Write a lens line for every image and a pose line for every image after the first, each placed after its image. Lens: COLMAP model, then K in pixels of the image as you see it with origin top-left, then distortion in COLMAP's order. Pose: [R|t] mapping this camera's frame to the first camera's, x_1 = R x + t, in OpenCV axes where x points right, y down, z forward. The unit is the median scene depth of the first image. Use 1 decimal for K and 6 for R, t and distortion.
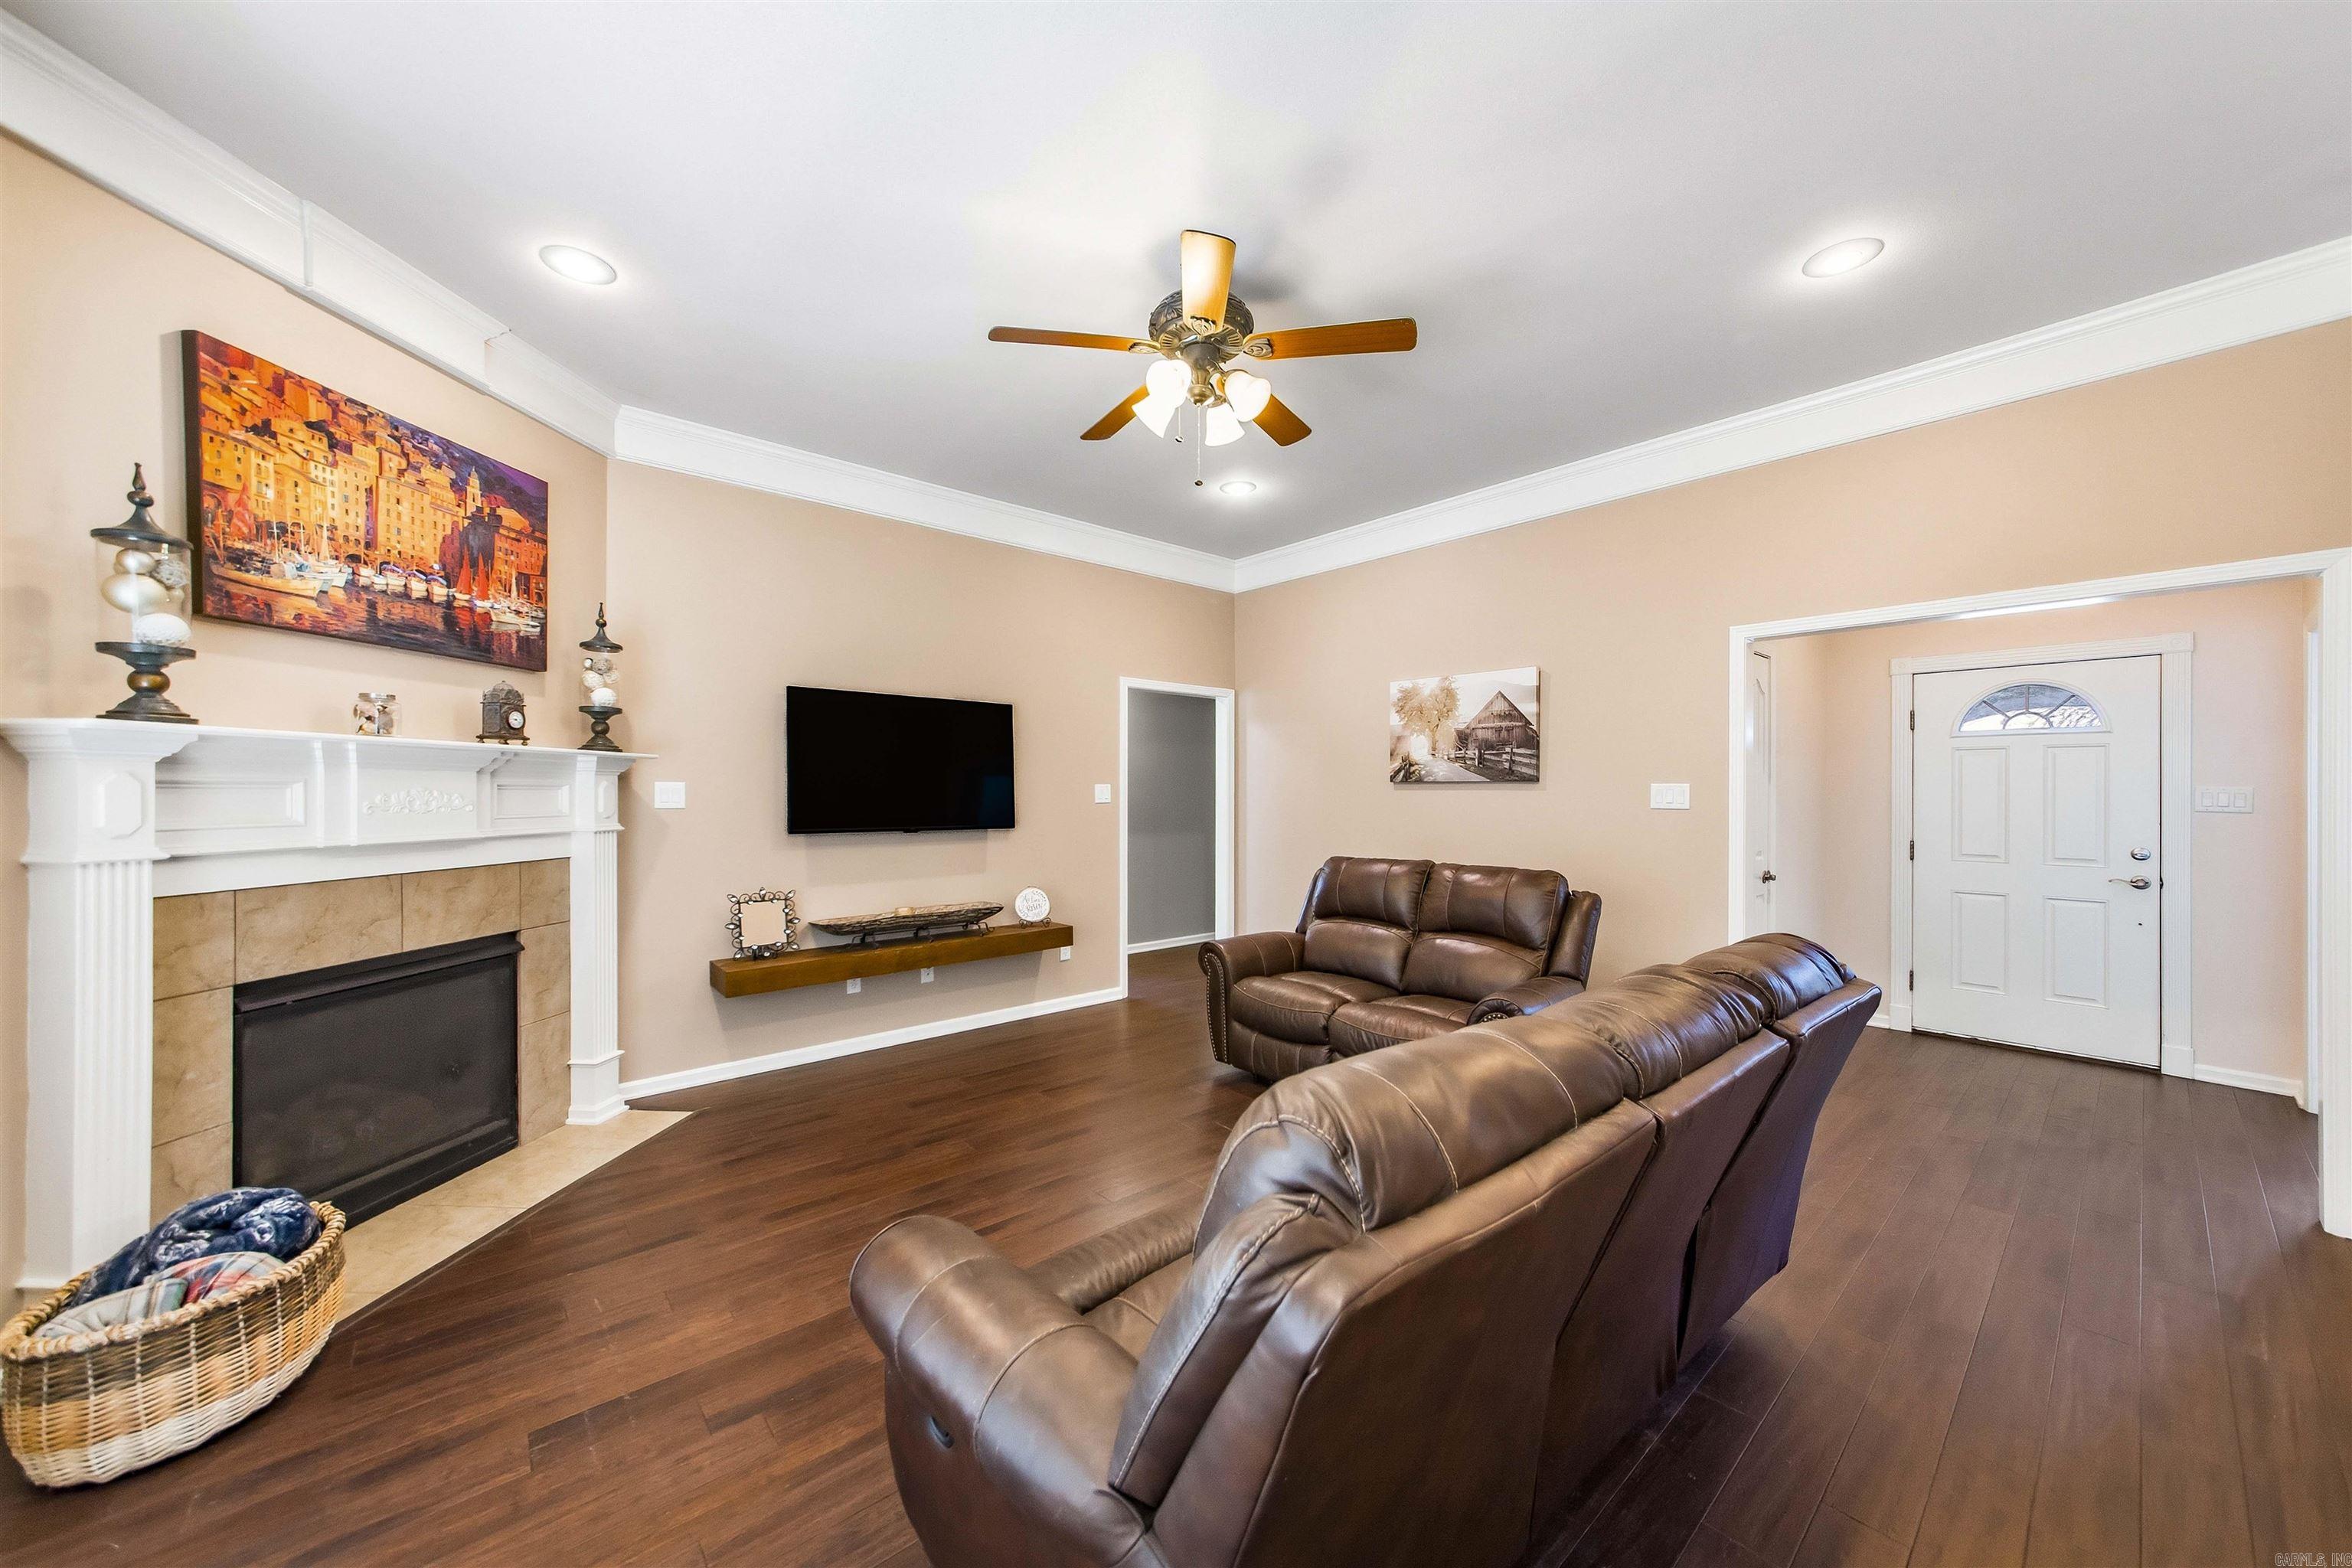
lens RADIAL K [[850.2, 0, 1170.1], [0, 850.2, 796.4], [0, 0, 1]] dist [0.001442, 0.000159]
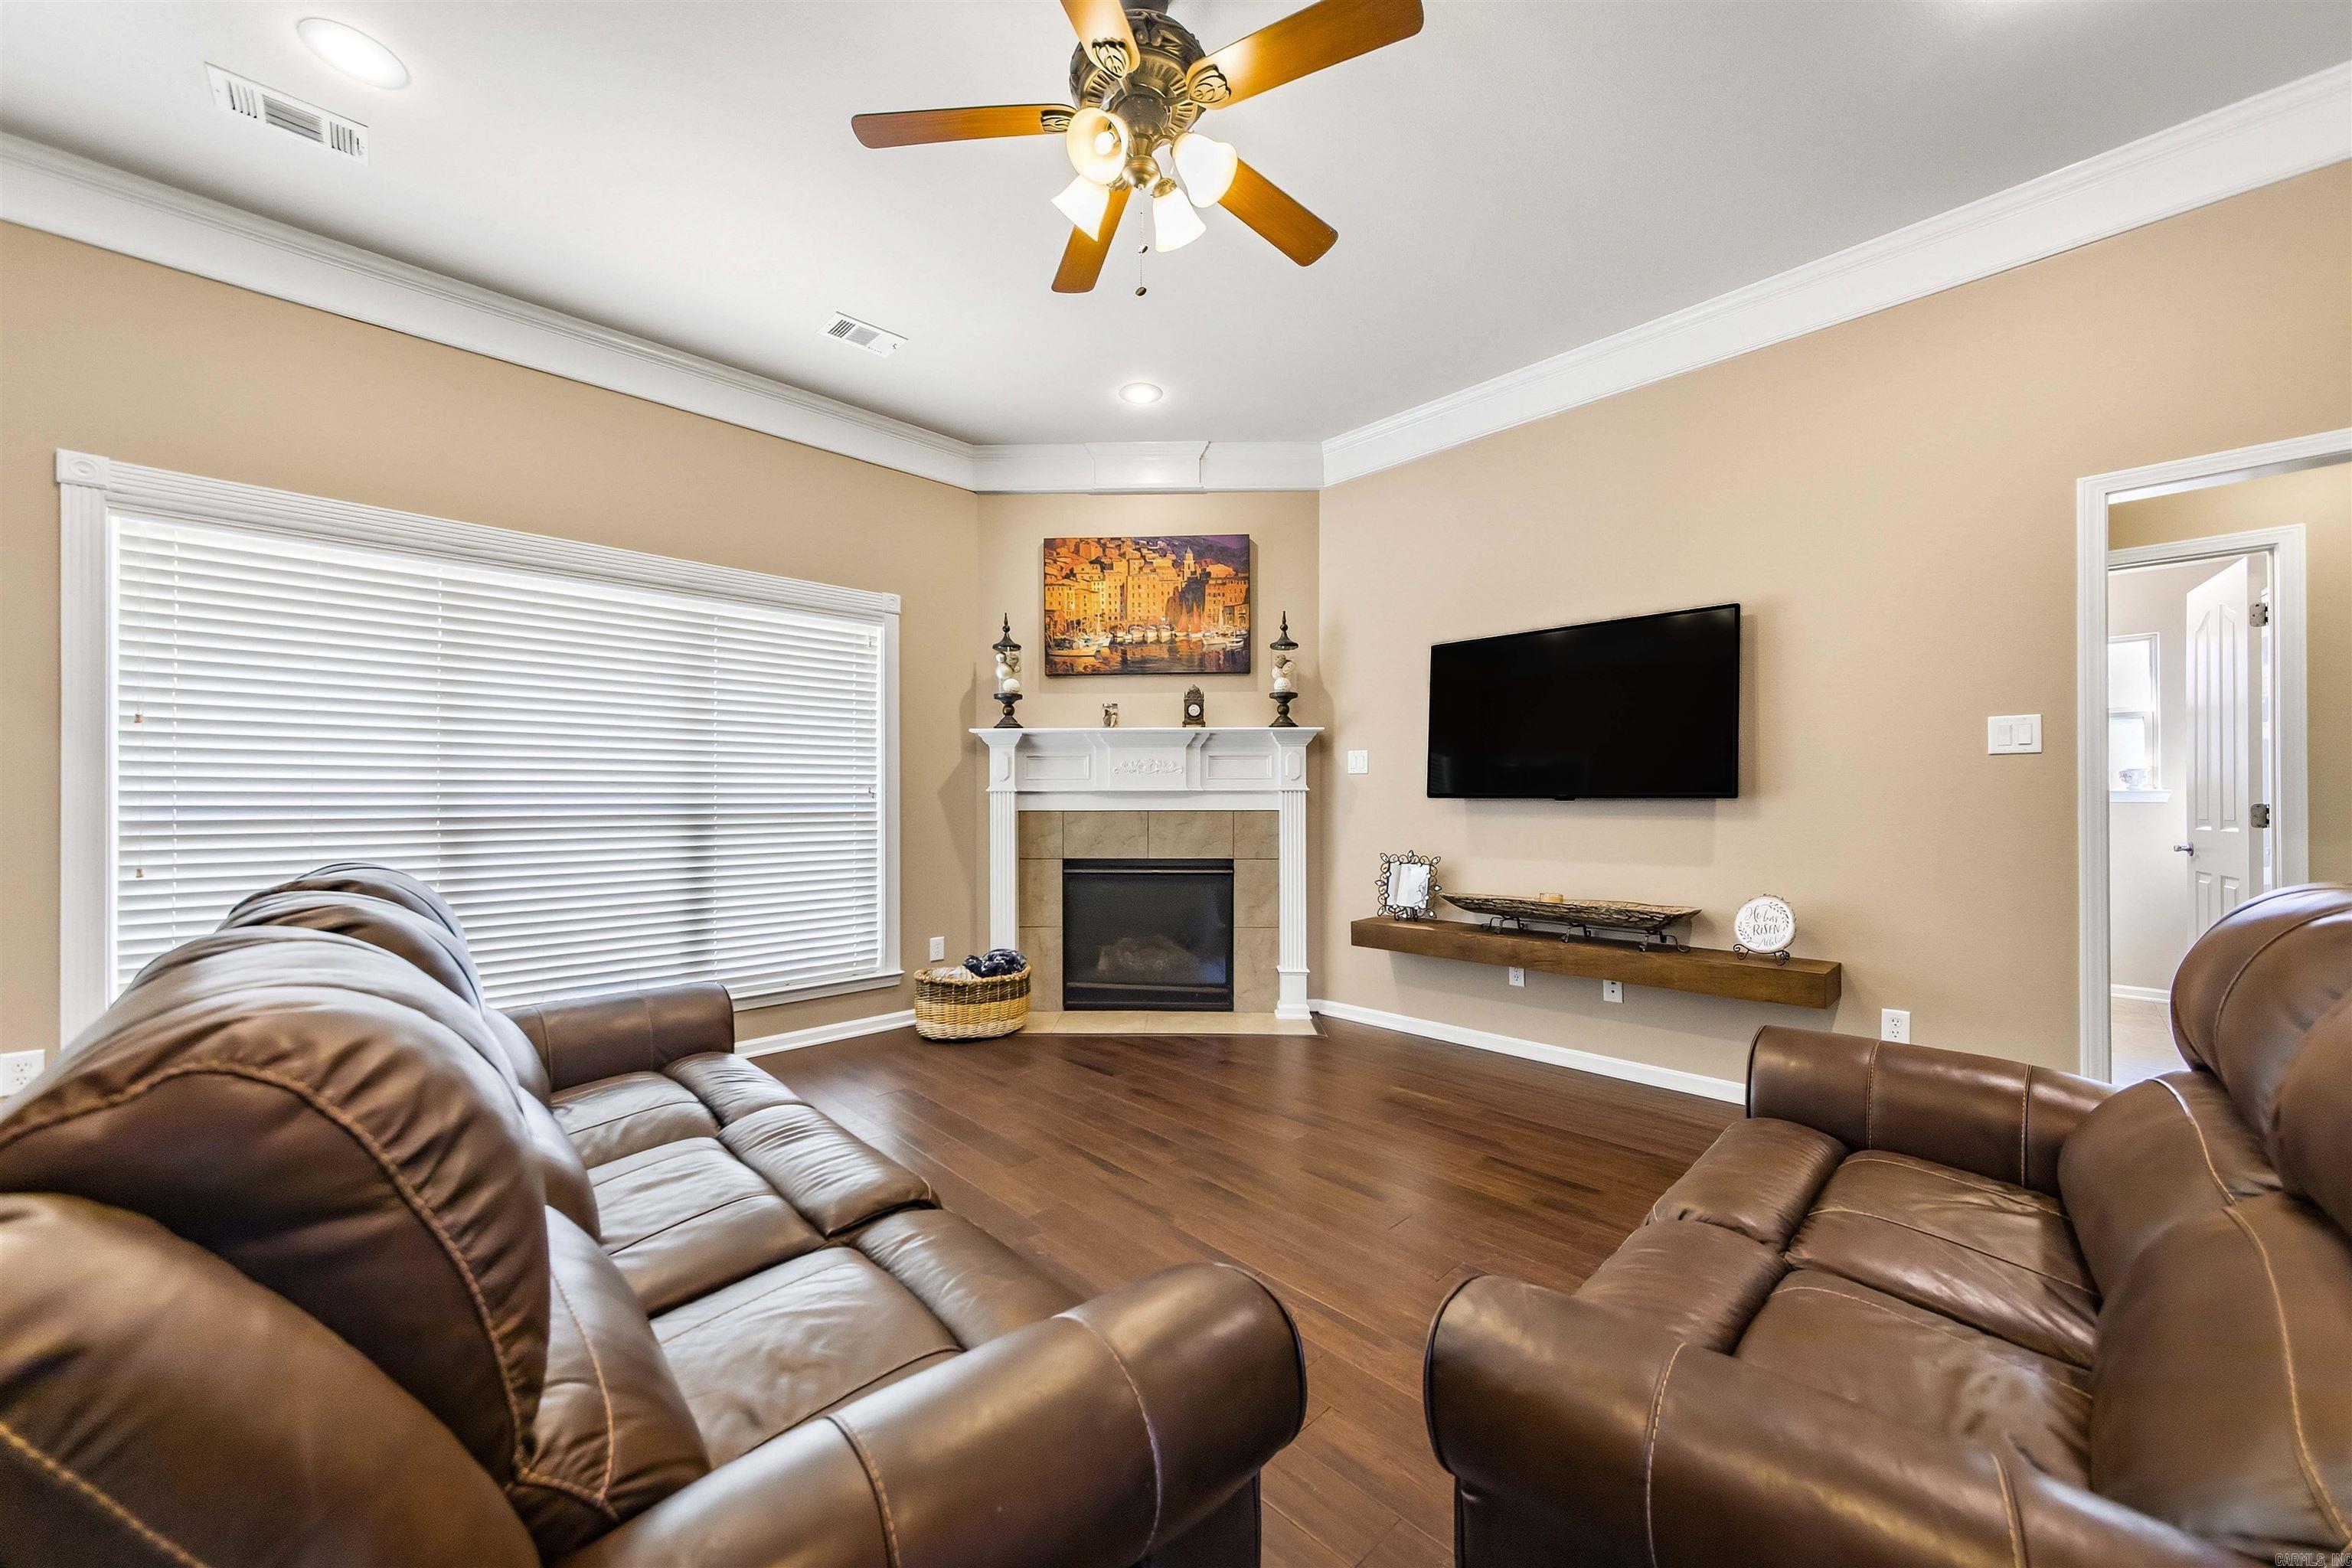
lens RADIAL K [[850.2, 0, 1170.1], [0, 850.2, 796.4], [0, 0, 1]] dist [0.001442, 0.000159]
pose [[0.053716, -0.003839, -0.998549, 0.731310], [-0.002163, 0.999990, -0.003961, 0.068144], [0.998554, 0.002373, 0.053707, 0.937735]]
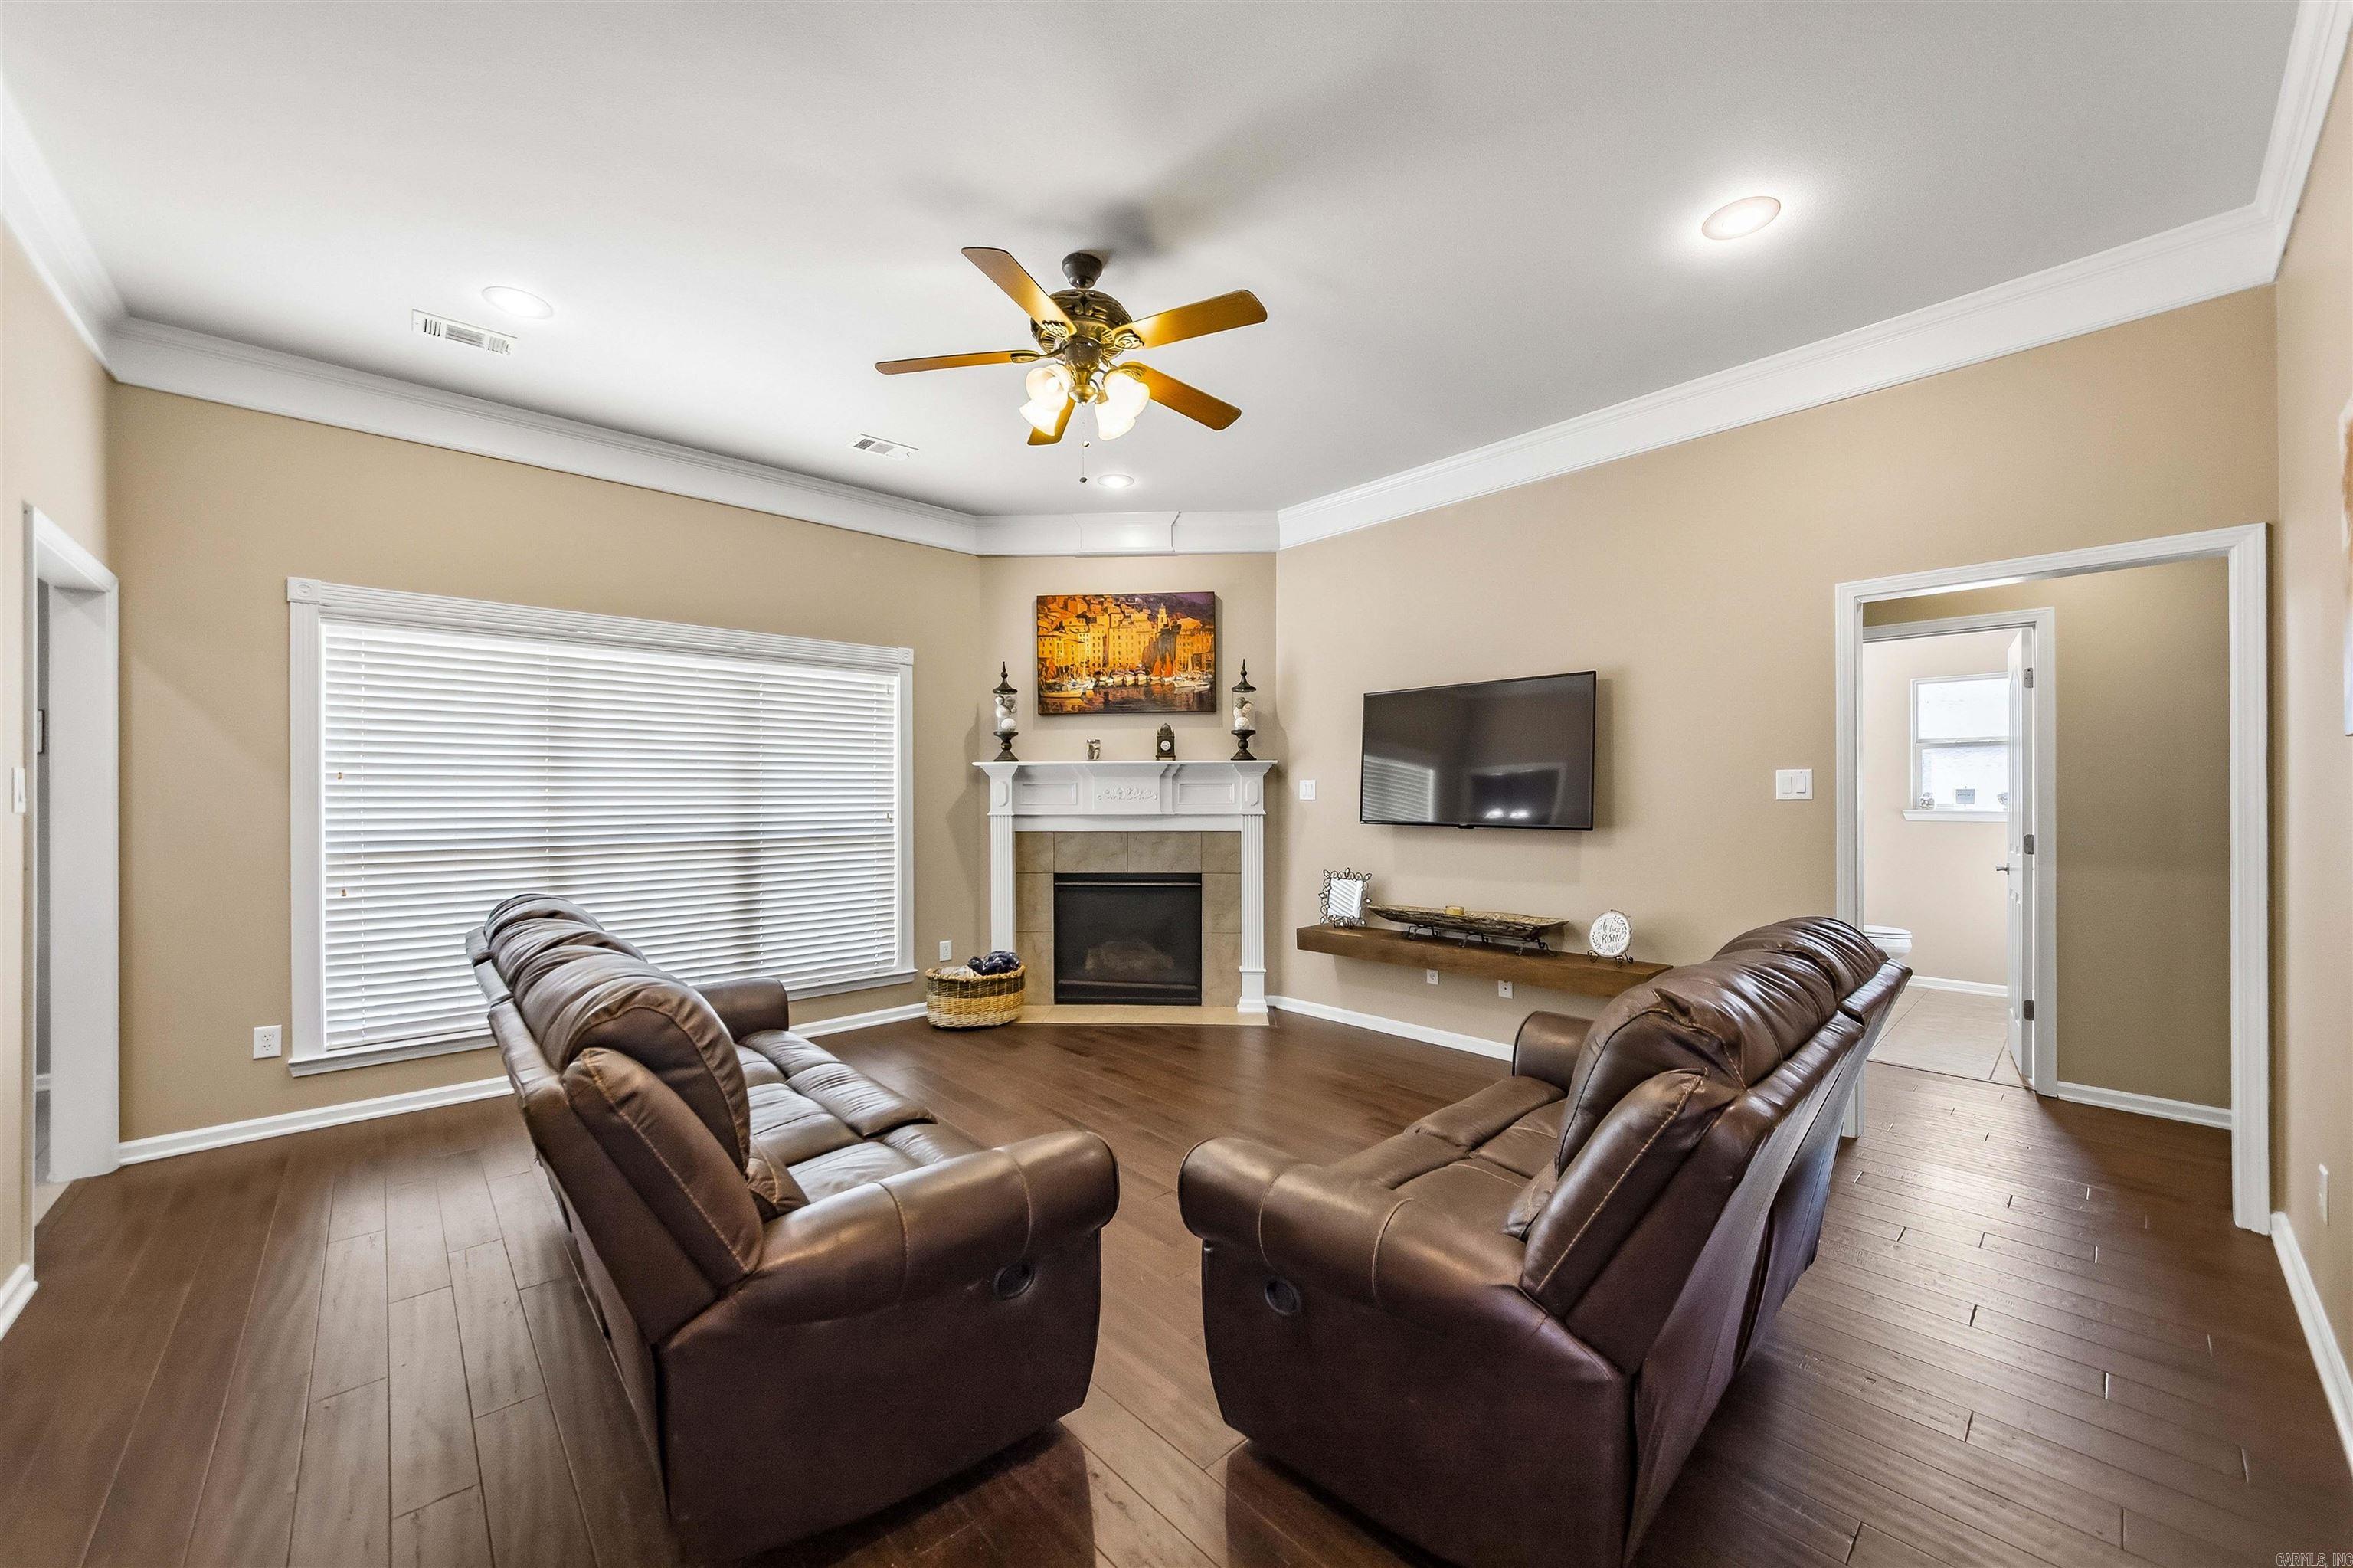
lens RADIAL K [[868.2, 0, 1172.3], [0, 868.2, 797.5], [0, 0, 1]] dist [-0.006680, -0.000144]
pose [[0.031970, 0.002278, -0.999486, 1.019491], [-0.000918, 0.999997, 0.002250, 0.010050], [0.999488, 0.000846, 0.031972, 1.020103]]
